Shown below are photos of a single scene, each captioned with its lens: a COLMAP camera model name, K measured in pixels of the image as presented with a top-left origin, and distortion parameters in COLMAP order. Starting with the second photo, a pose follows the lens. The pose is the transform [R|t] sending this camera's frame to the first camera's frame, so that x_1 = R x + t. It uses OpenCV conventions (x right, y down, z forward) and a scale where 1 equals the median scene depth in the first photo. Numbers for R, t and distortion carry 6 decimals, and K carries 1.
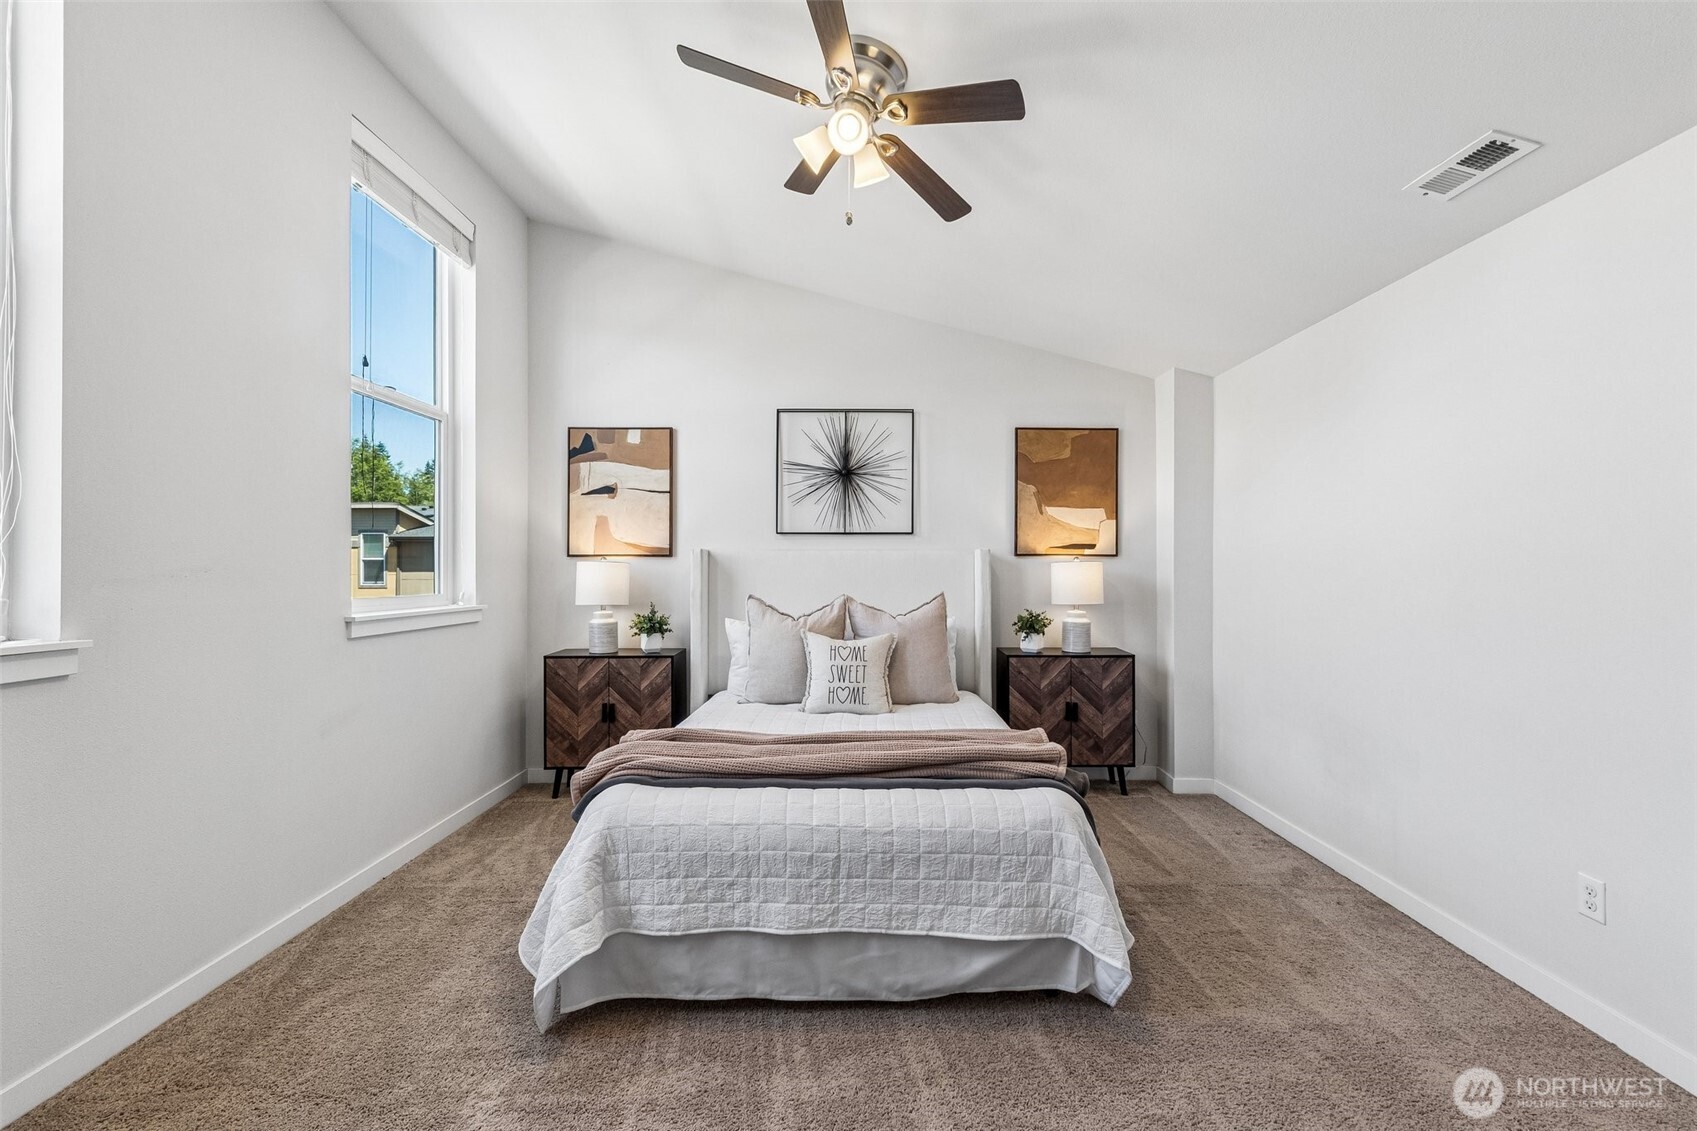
lens RADIAL K [[717.6, 0, 852.4], [0, 717.6, 566.1], [0, 0, 1]] dist [-0.000302, -0.000224]
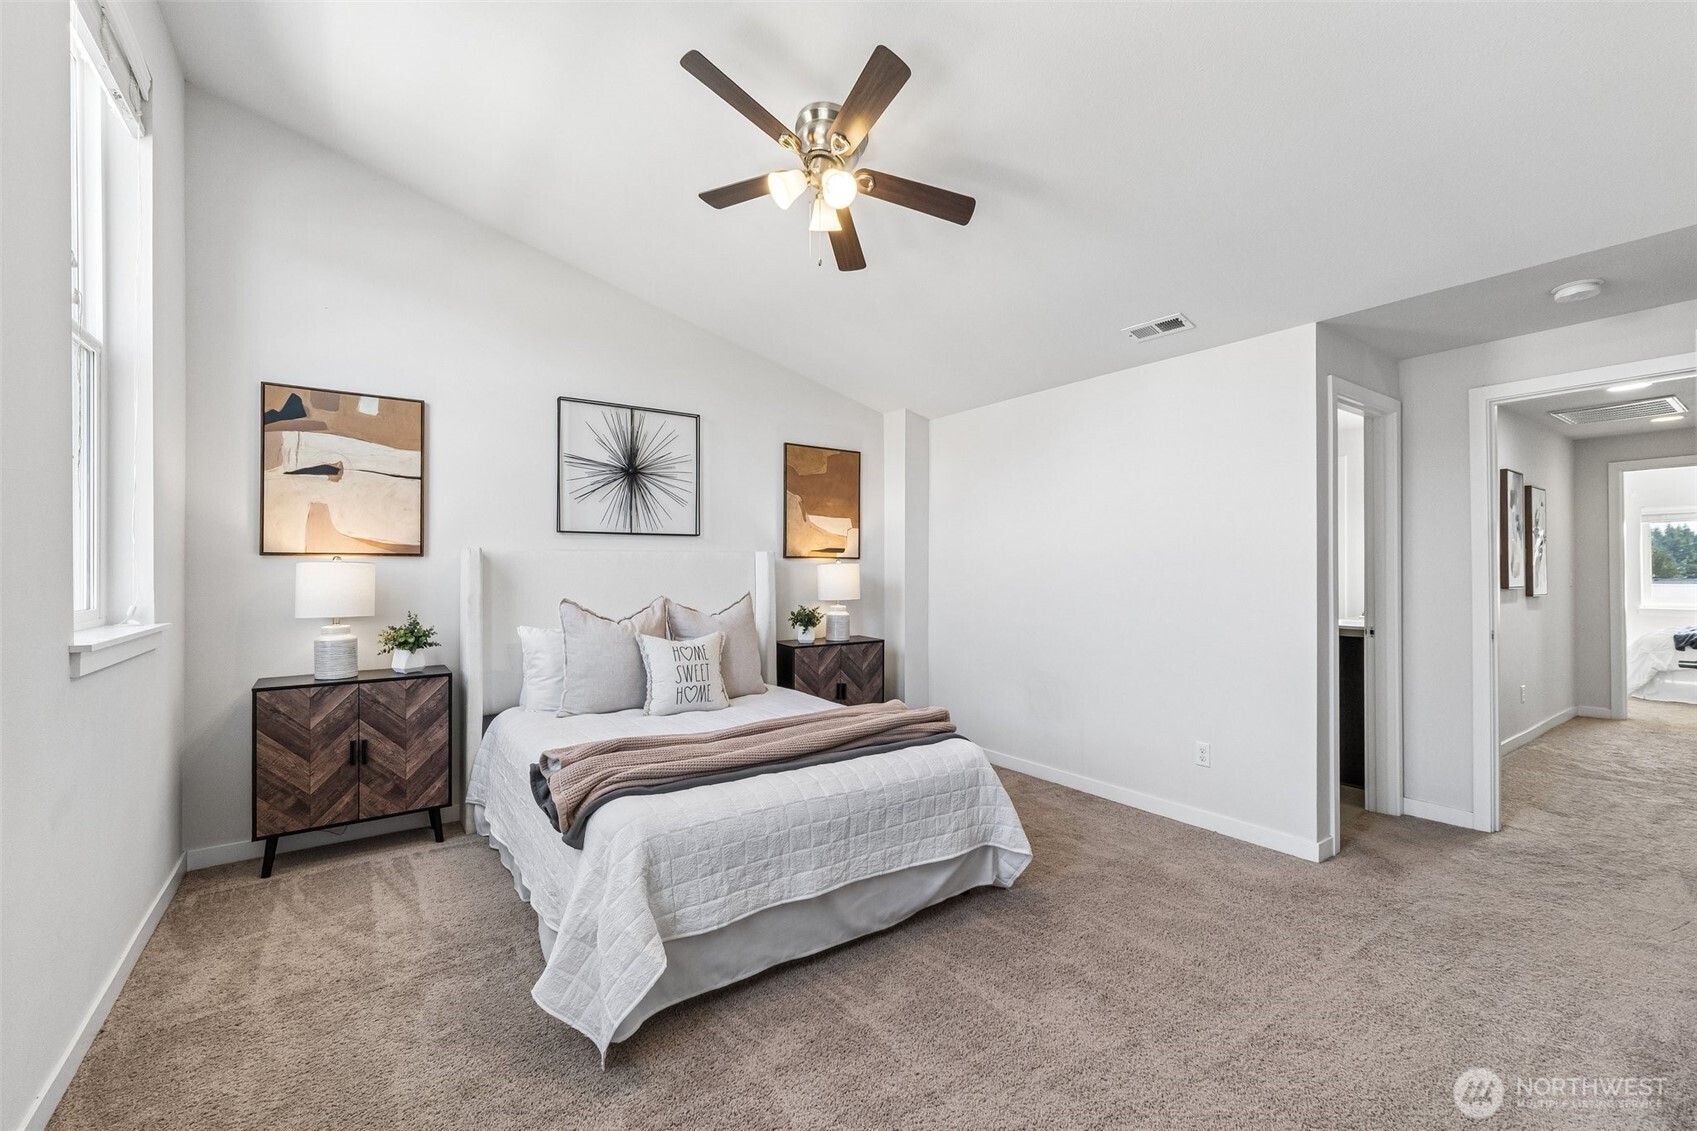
lens RADIAL K [[724.9, 0, 864.5], [0, 724.9, 568.2], [0, 0, 1]] dist [0.001162, 0.000063]
pose [[0.808833, -0.001478, 0.588037, -0.358808], [-0.000072, 0.999997, 0.002612, -0.001593], [-0.588039, -0.002155, 0.808830, 0.020431]]
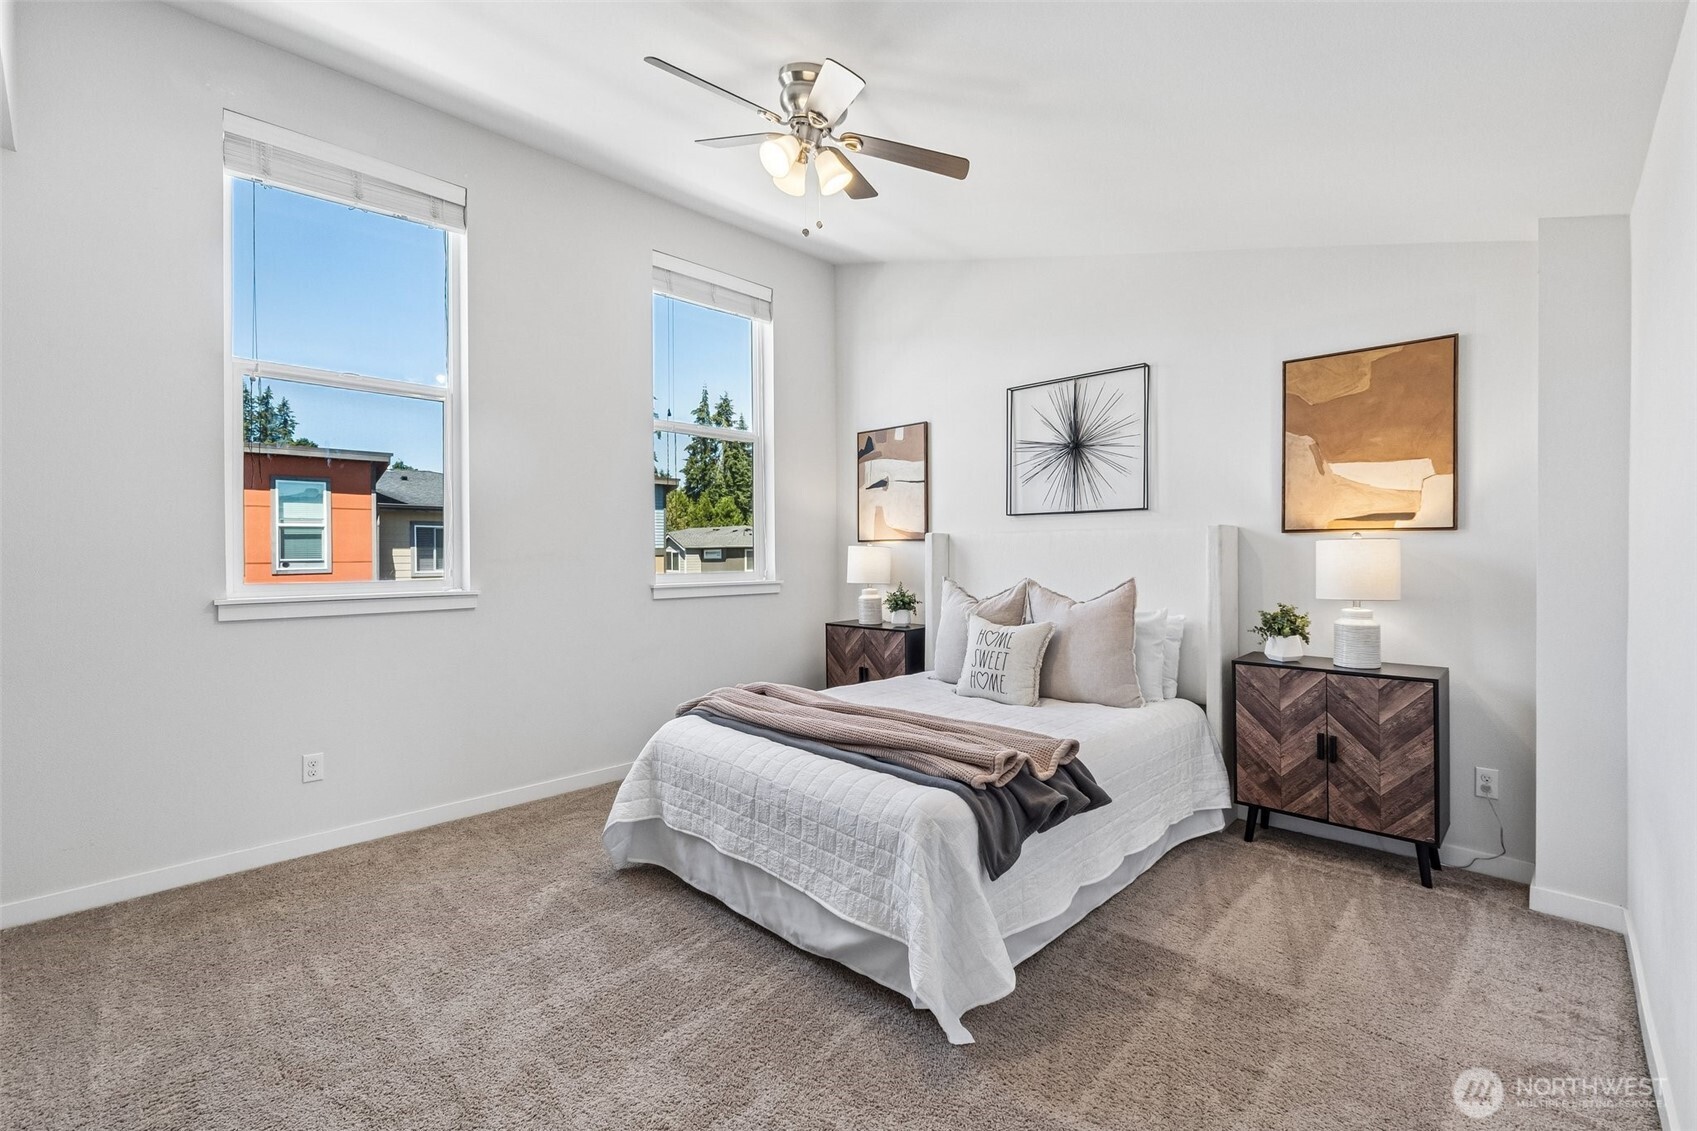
lens RADIAL K [[723.8, 0, 848.5], [0, 723.8, 565.5], [0, 0, 1]] dist [-0.011369, -0.000218]
pose [[0.706361, 0.008361, -0.707802, 0.475120], [0.007923, 0.999774, 0.019717, 0.002000], [0.707807, -0.019535, 0.706135, 0.153082]]
